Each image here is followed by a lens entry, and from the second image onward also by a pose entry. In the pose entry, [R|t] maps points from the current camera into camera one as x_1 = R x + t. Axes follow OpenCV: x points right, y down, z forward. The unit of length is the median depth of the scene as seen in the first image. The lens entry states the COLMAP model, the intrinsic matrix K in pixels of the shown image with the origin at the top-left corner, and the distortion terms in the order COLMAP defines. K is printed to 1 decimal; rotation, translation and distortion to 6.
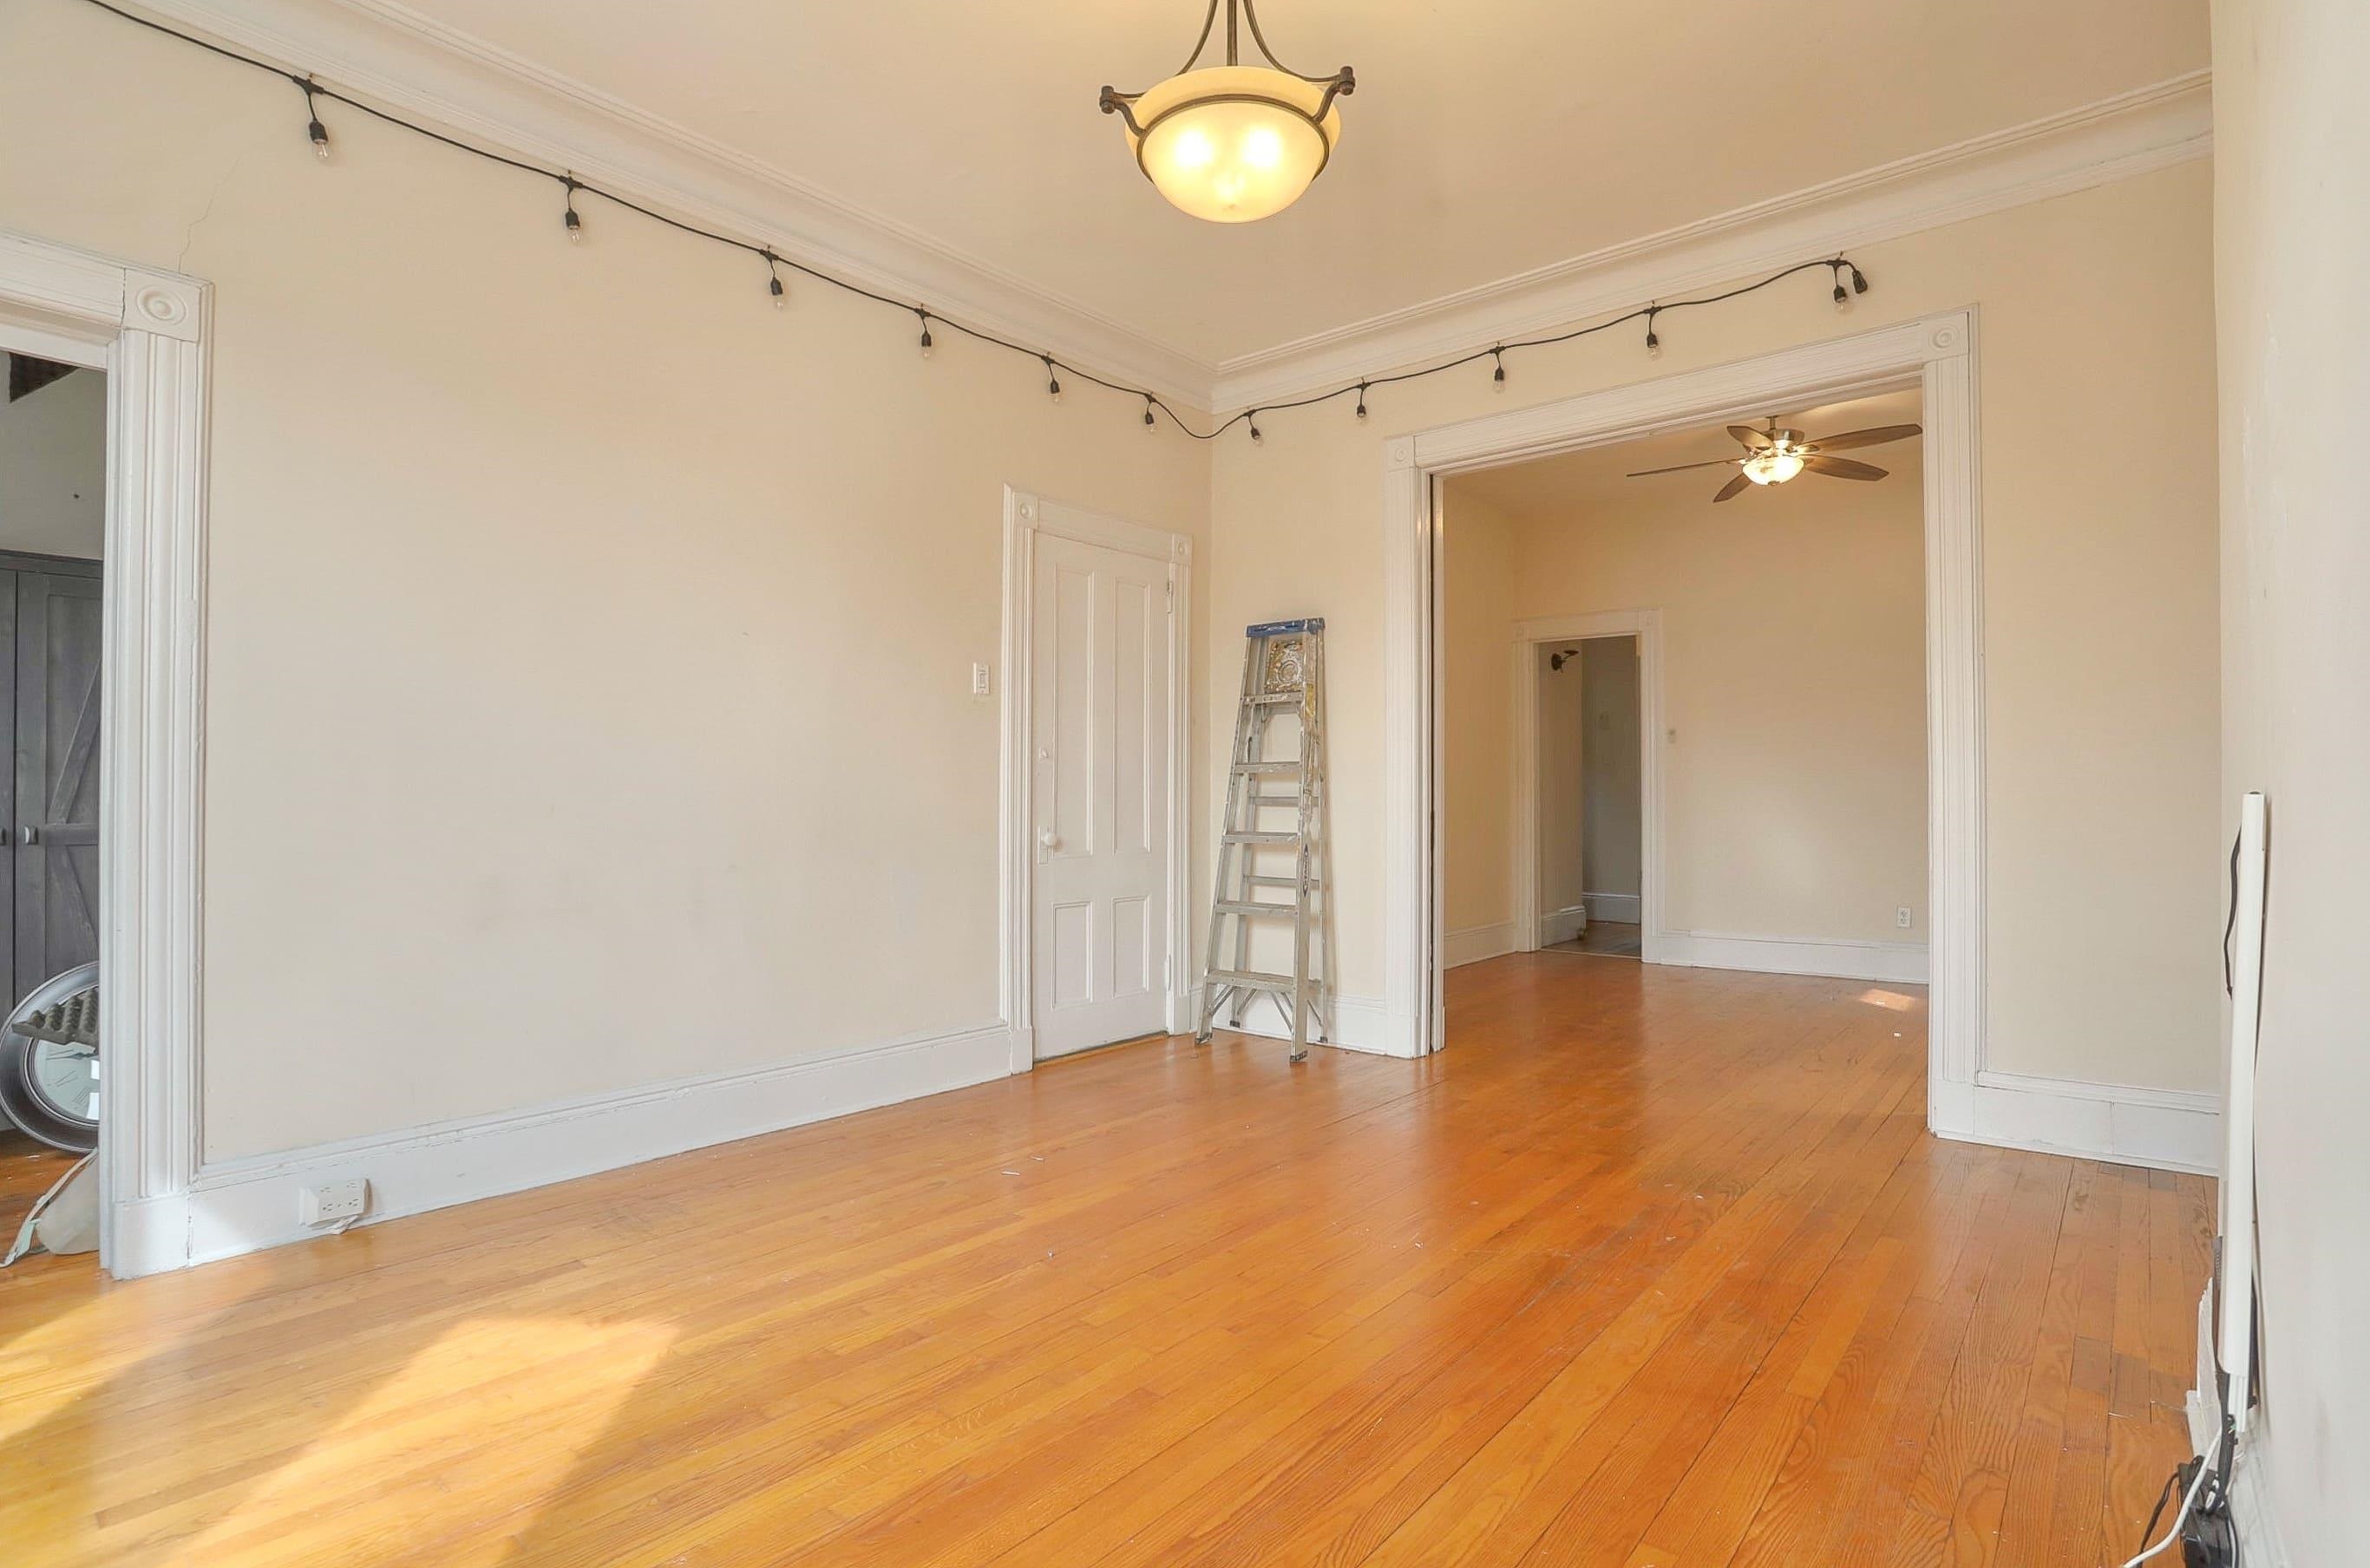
lens RADIAL K [[1162.6, 0, 1206.6], [0, 1162.6, 787.4], [0, 0, 1]] dist [-0.061735, 0.000112]
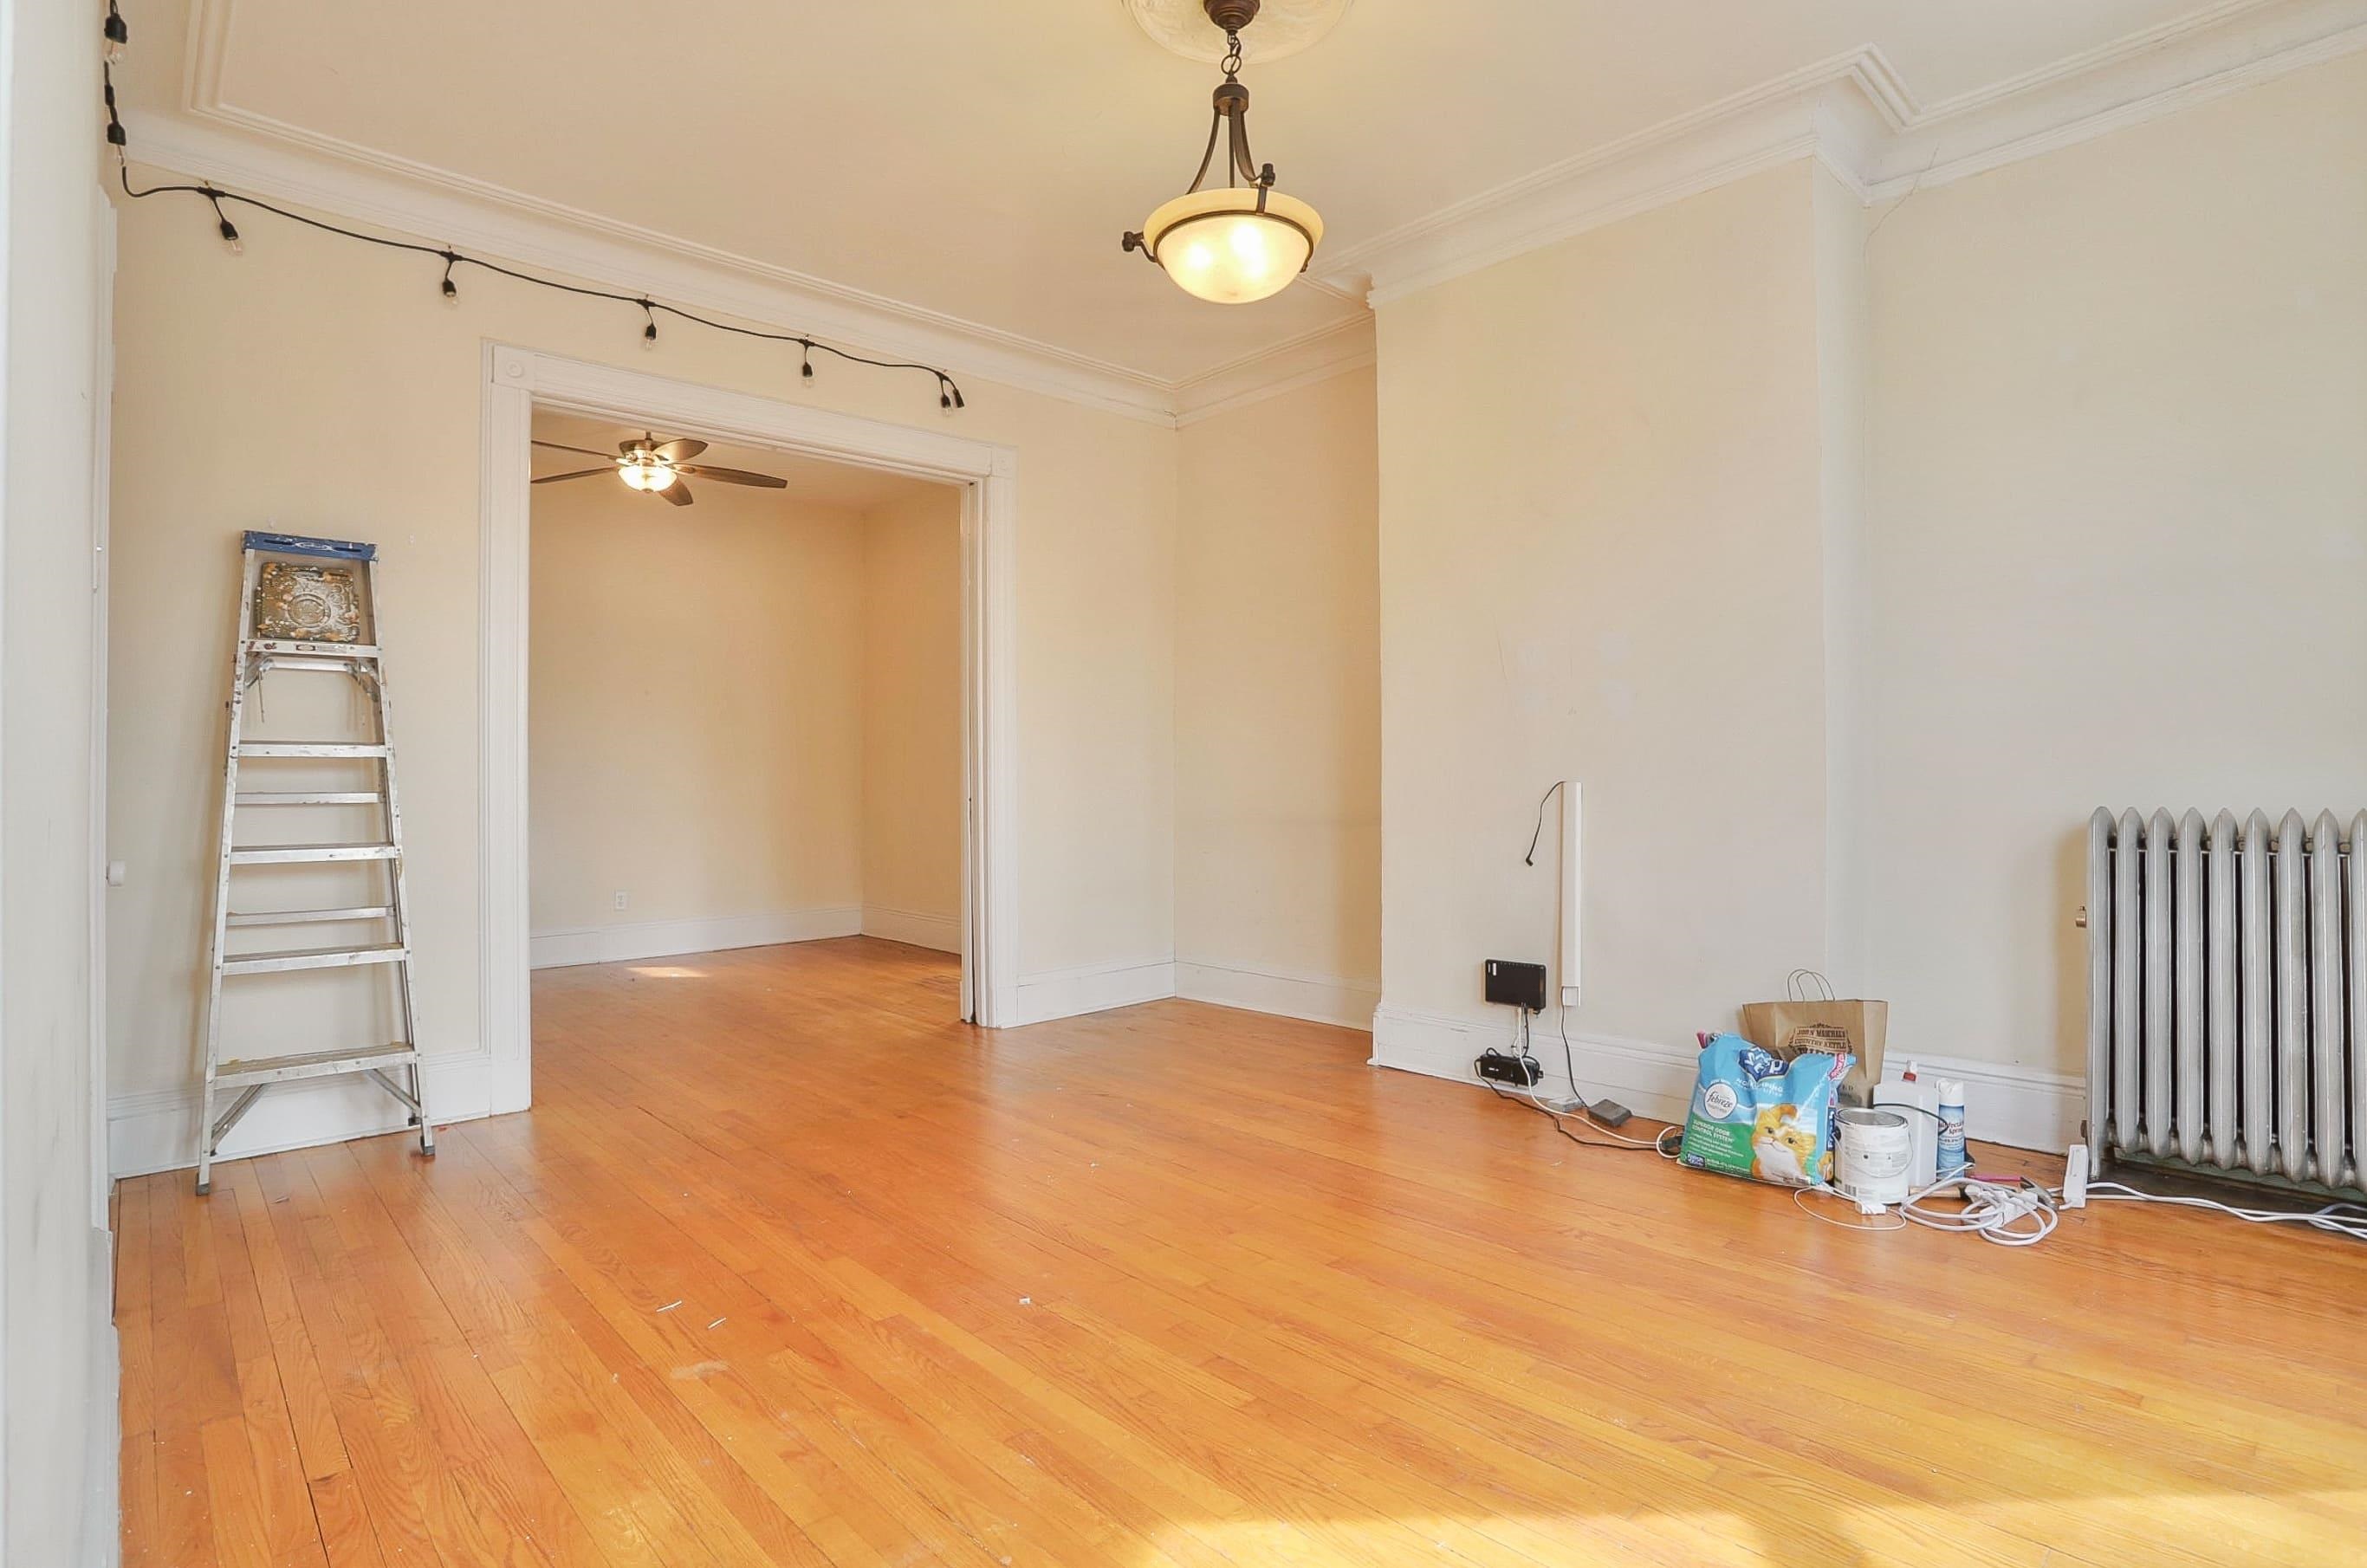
lens RADIAL K [[1177.7, 0, 1199.5], [0, 1177.7, 773.5], [0, 0, 1]] dist [-0.064623, 0.028507]
pose [[0.121728, 0.007865, 0.992532, -0.768199], [-0.000907, 0.999969, -0.007812, 0.002169], [-0.992563, 0.000050, 0.121731, 0.567313]]
